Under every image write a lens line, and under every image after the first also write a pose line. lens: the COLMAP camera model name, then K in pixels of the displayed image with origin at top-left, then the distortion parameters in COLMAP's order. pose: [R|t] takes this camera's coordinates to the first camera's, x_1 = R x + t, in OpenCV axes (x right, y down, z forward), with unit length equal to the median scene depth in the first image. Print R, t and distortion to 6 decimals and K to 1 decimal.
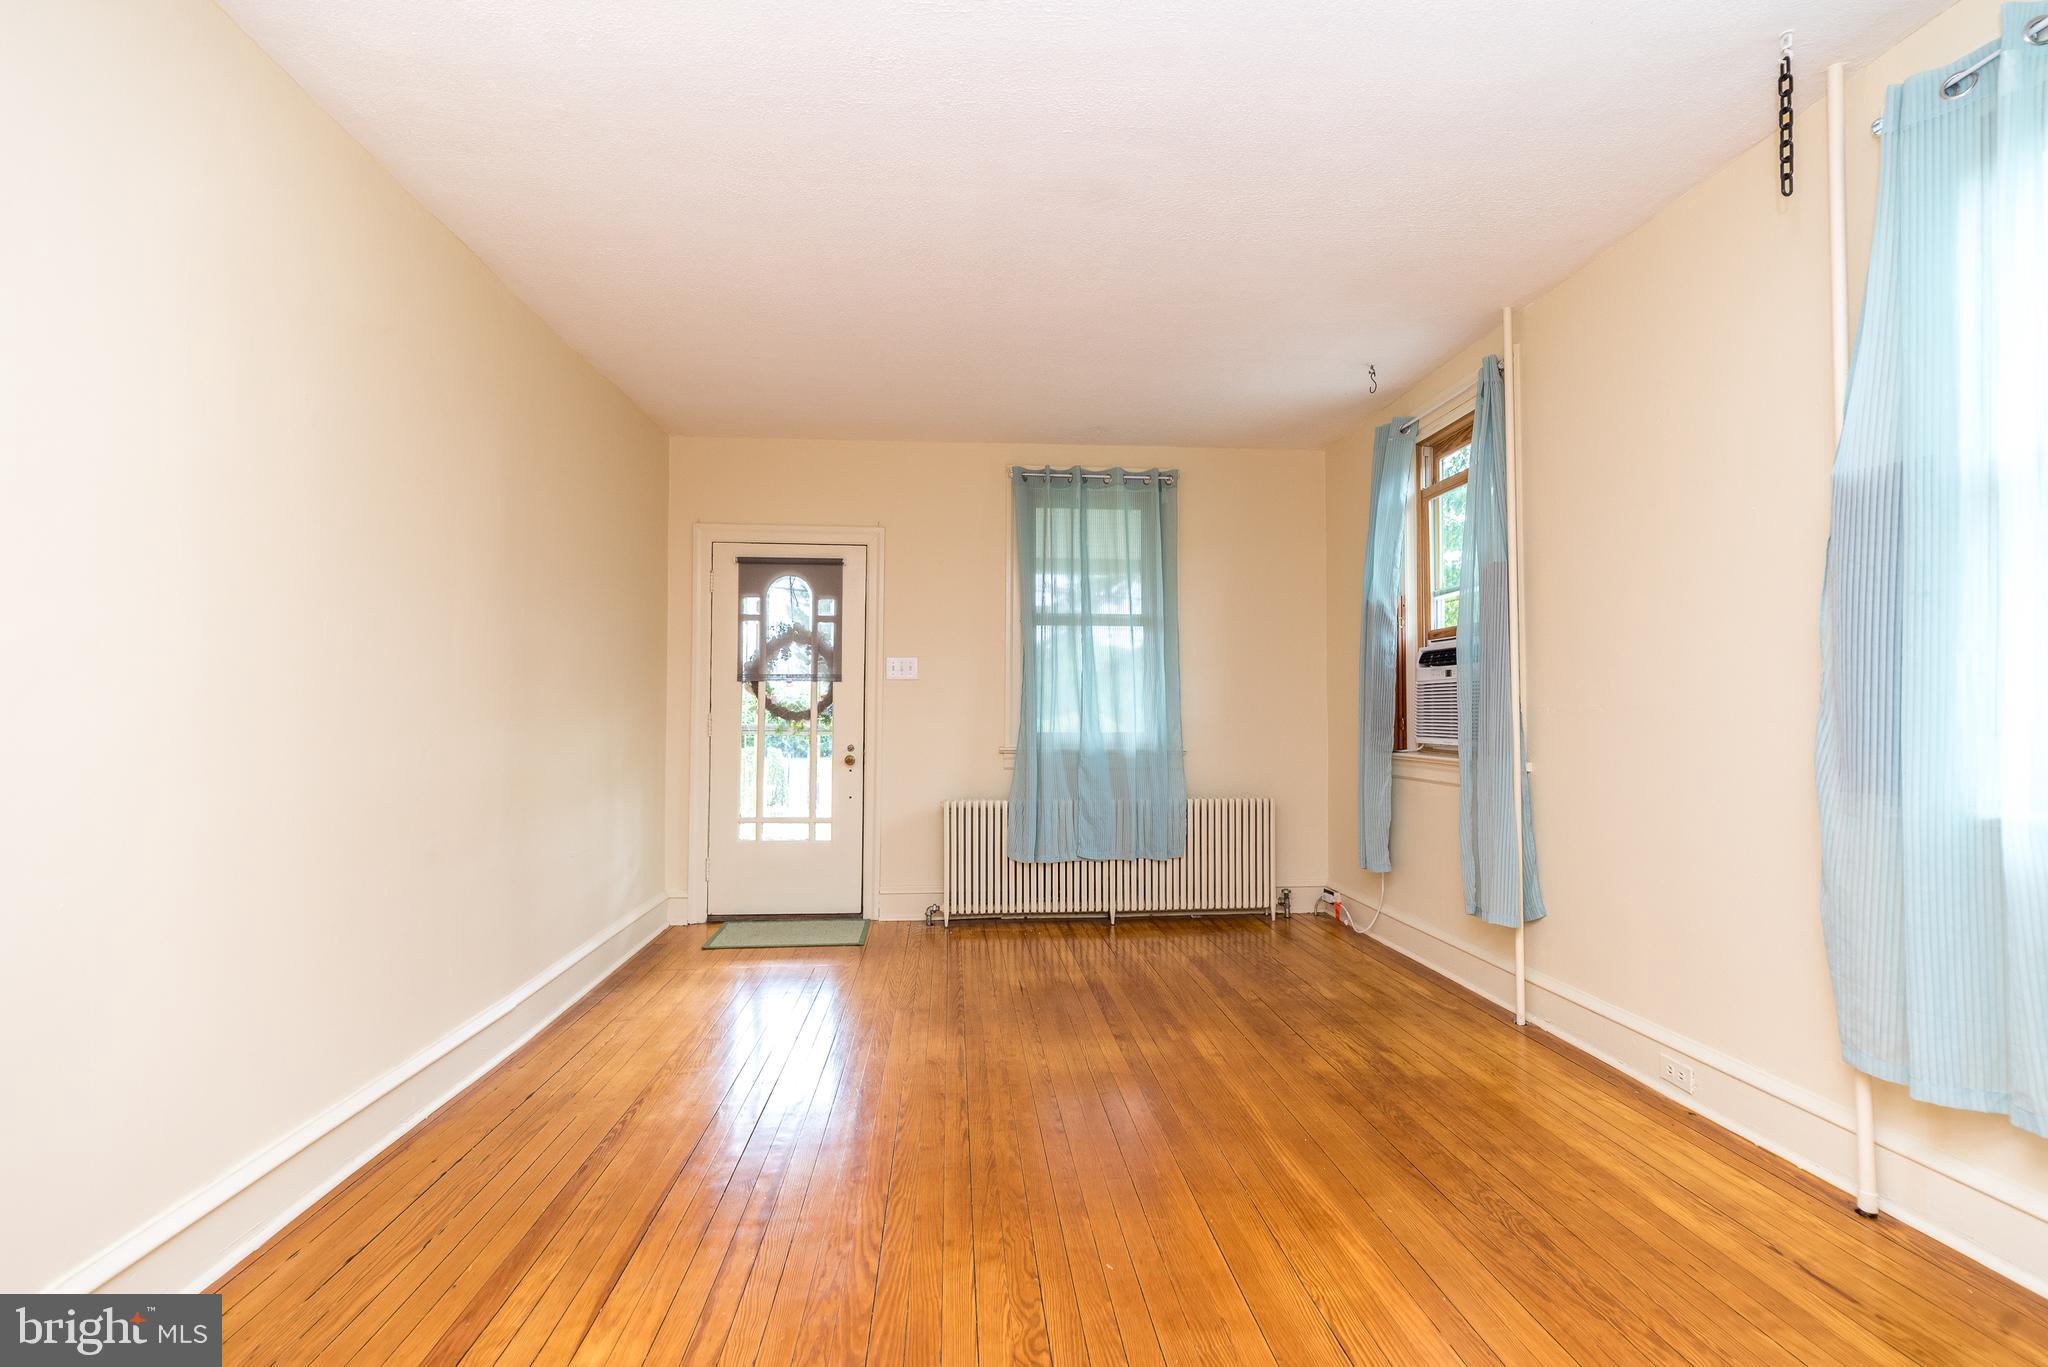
lens RADIAL K [[901.3, 0, 1044.3], [0, 901.3, 692.1], [0, 0, 1]] dist [0.007837, -0.000133]
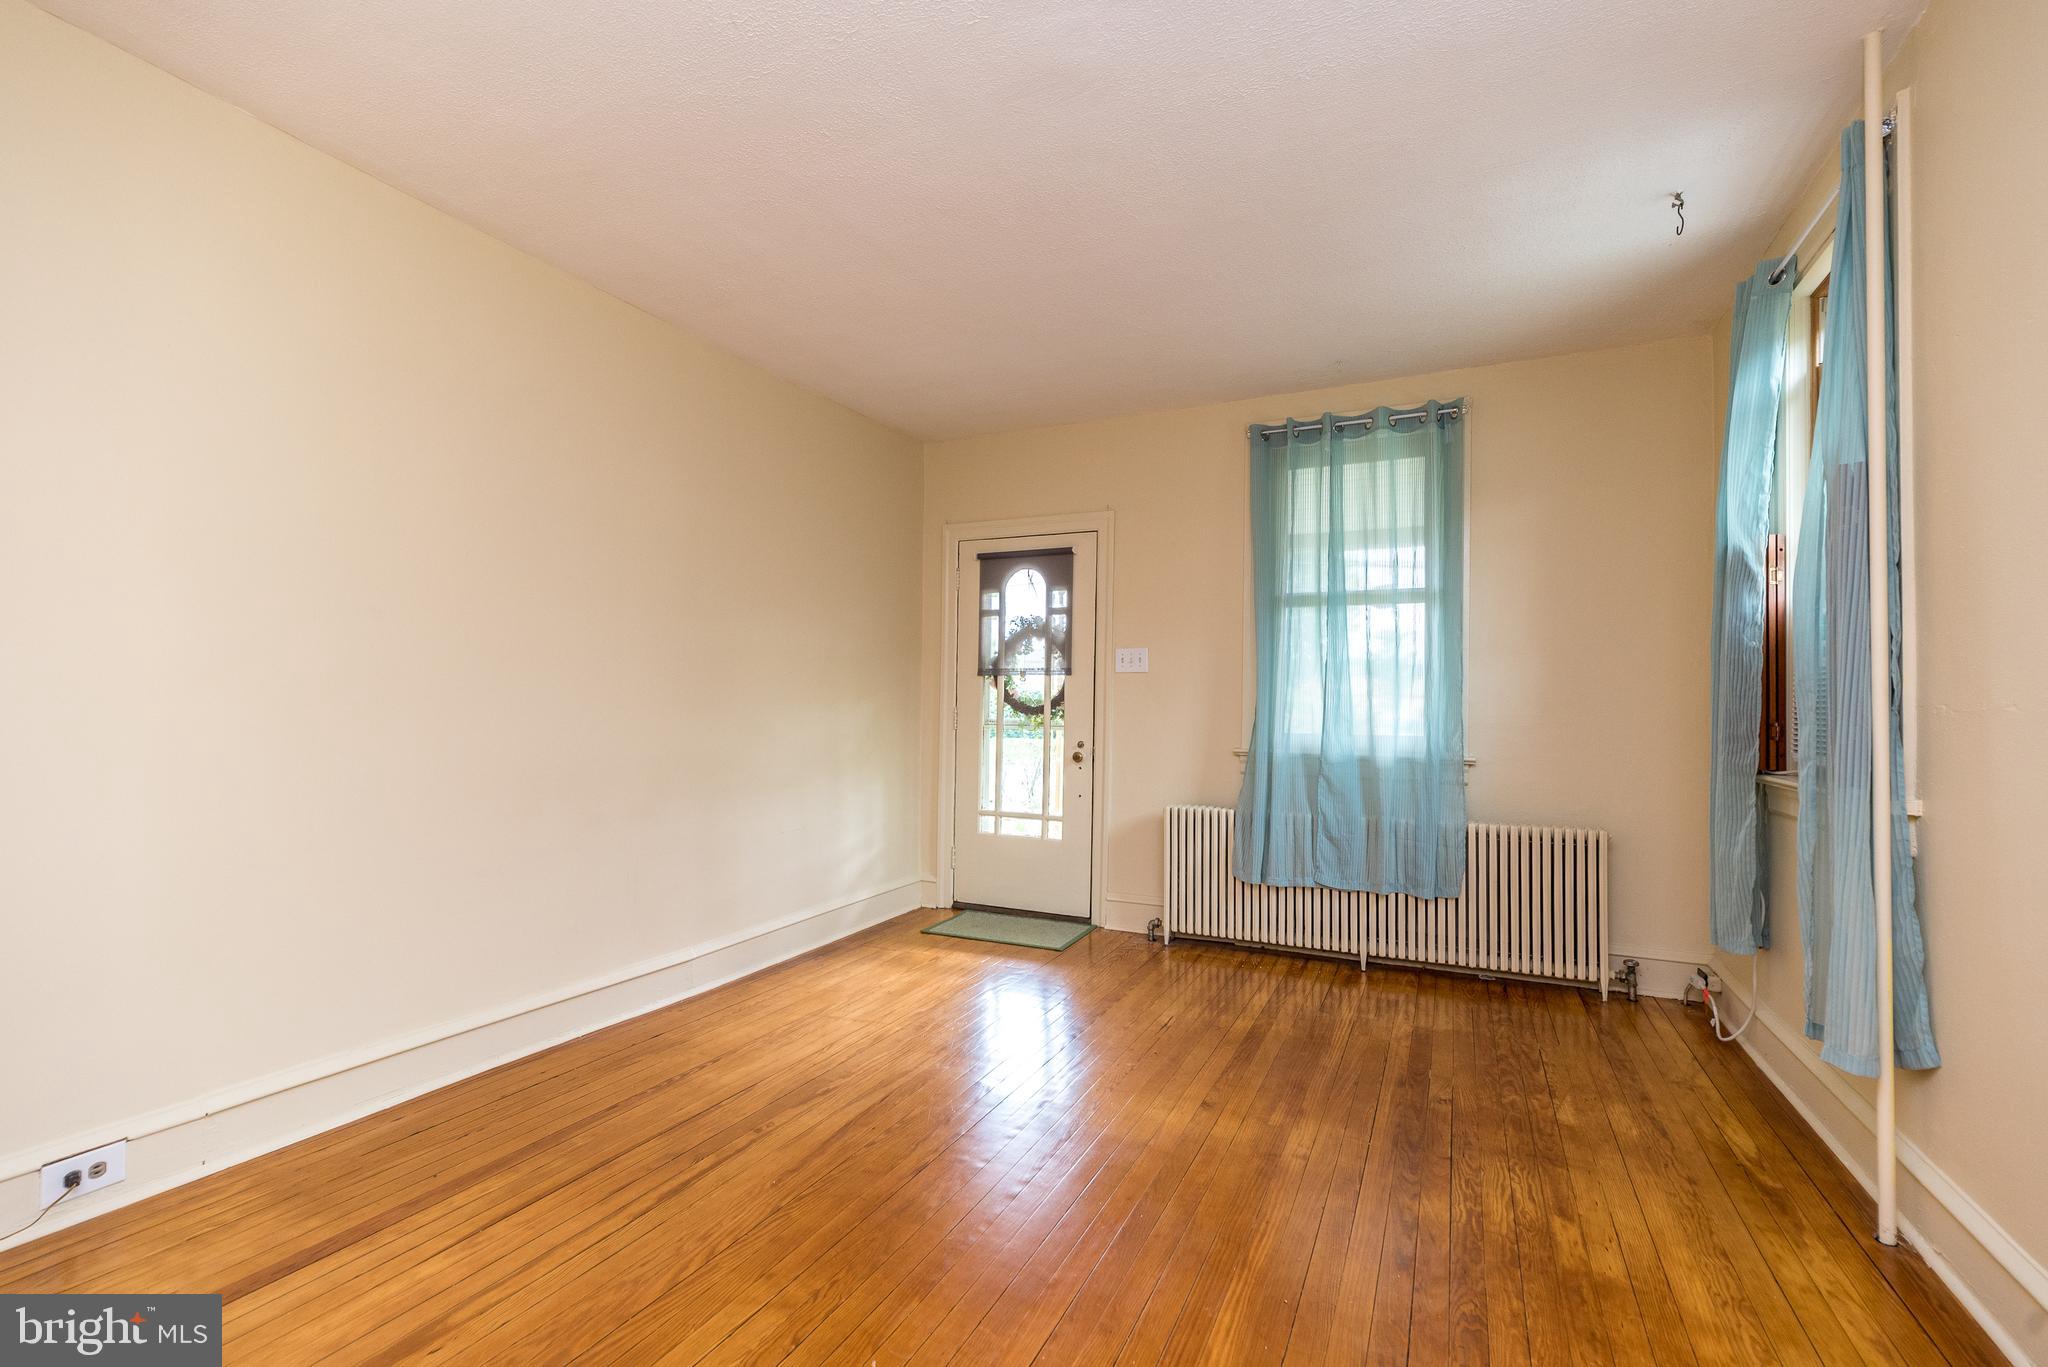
lens RADIAL K [[923.8, 0, 1020.9], [0, 923.8, 693.1], [0, 0, 1]] dist [0.006463, 0.000333]
pose [[0.857806, 0.000753, -0.513973, 0.239574], [0.001245, 0.999993, 0.003542, 0.003774], [0.513972, -0.003678, 0.857799, 0.127434]]
